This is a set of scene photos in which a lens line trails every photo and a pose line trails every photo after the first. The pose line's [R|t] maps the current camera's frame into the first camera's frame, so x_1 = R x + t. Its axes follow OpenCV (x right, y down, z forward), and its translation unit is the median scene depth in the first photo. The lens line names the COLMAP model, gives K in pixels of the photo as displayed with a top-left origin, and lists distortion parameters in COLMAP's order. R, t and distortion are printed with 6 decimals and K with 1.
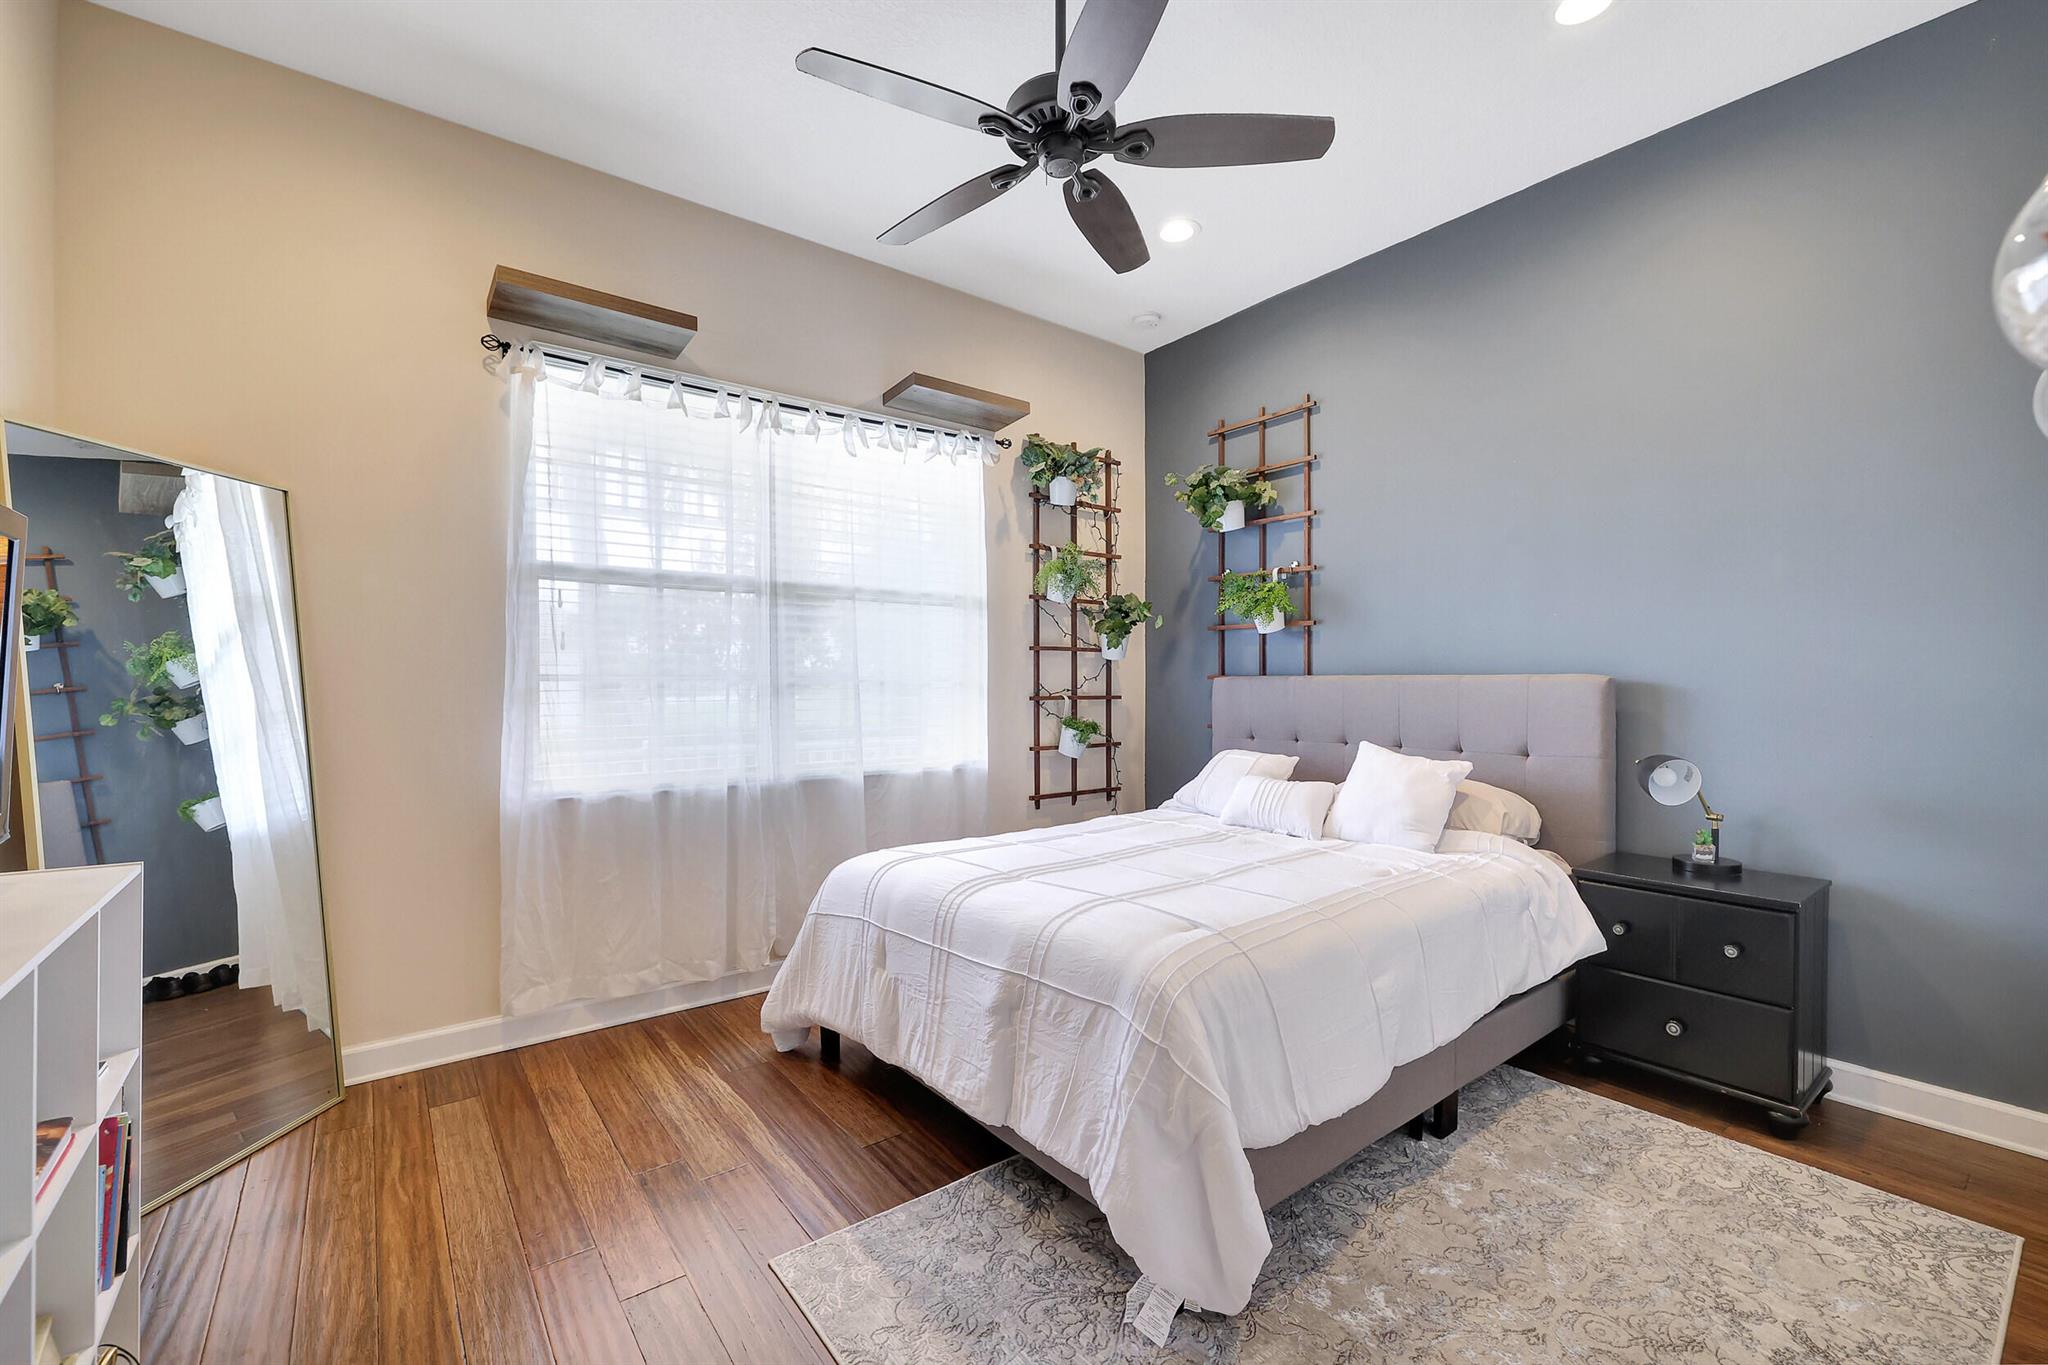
lens RADIAL K [[855.9, 0, 1022.5], [0, 855.9, 681.1], [0, 0, 1]] dist [-0.002802, -0.000102]
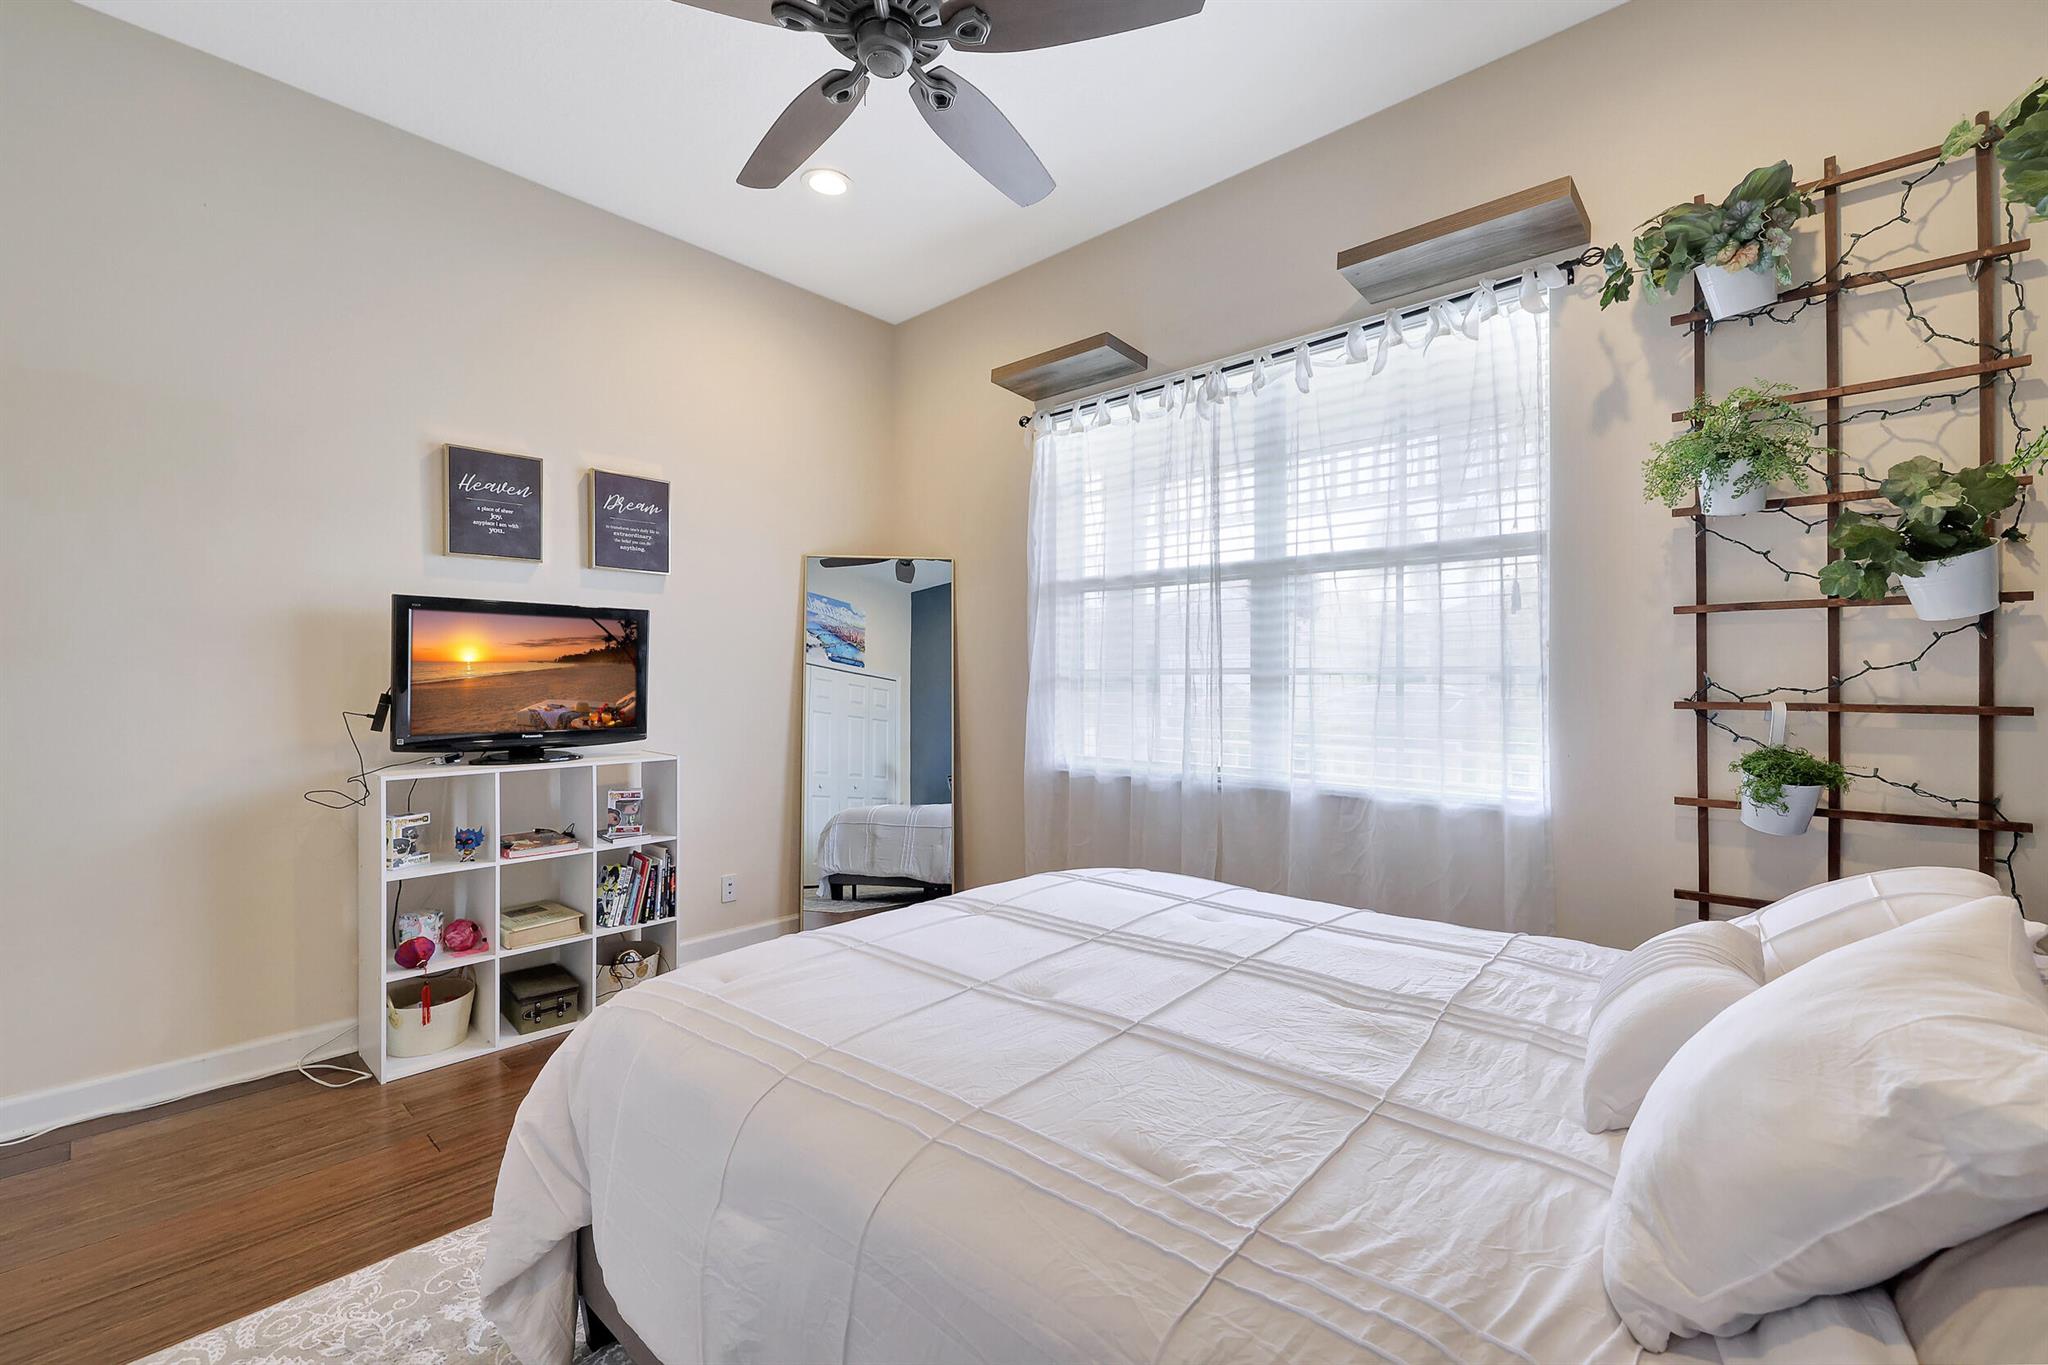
lens RADIAL K [[855.9, 0, 1024.3], [0, 855.9, 681.5], [0, 0, 1]] dist [-0.002802, -0.000102]
pose [[0.177618, 0.000965, -0.984099, 0.575775], [0.000910, 0.999999, 0.001145, 0.005729], [0.984099, -0.001099, 0.177617, 0.634150]]
